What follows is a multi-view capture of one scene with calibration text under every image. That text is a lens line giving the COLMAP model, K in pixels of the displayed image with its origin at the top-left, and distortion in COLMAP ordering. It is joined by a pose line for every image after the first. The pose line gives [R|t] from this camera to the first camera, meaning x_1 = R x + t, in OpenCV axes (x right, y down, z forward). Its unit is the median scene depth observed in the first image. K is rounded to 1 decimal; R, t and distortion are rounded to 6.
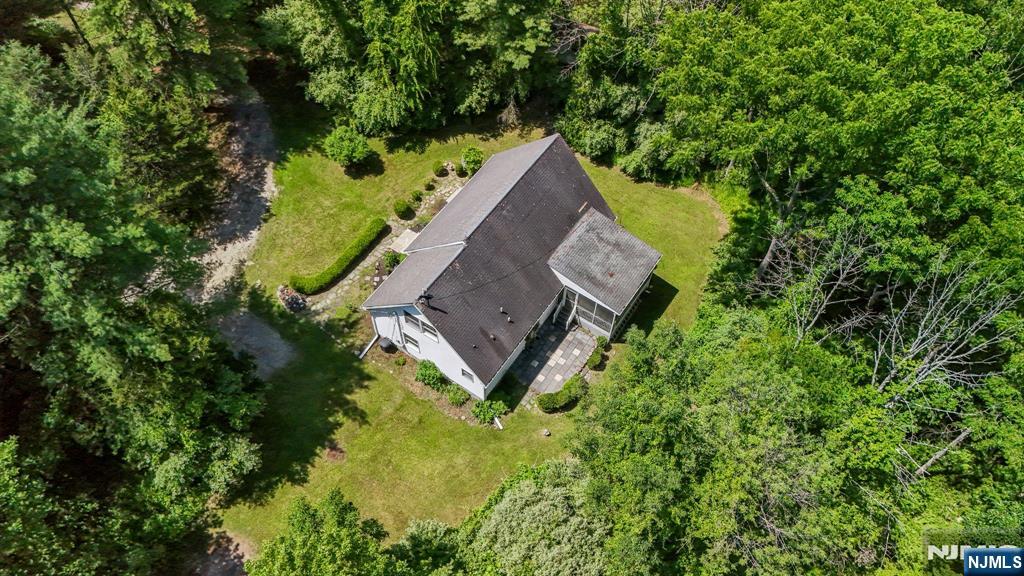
lens RADIAL K [[755.6, 0, 510.1], [0, 755.6, 287.3], [0, 0, 1]] dist [-0.001667, -0.007338]
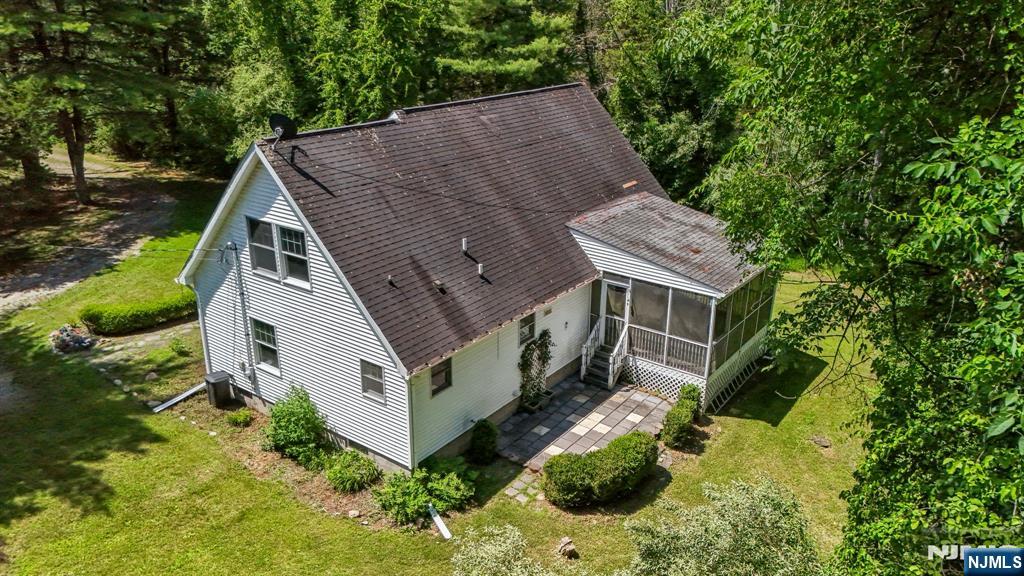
lens RADIAL K [[755.6, 0, 514.2], [0, 755.6, 289.1], [0, 0, 1]] dist [-0.001667, -0.007338]
pose [[0.999060, 0.006540, -0.042857, 0.035409], [-0.030172, 0.814749, -0.579029, 0.289786], [0.031130, 0.579778, 0.814180, 0.593893]]
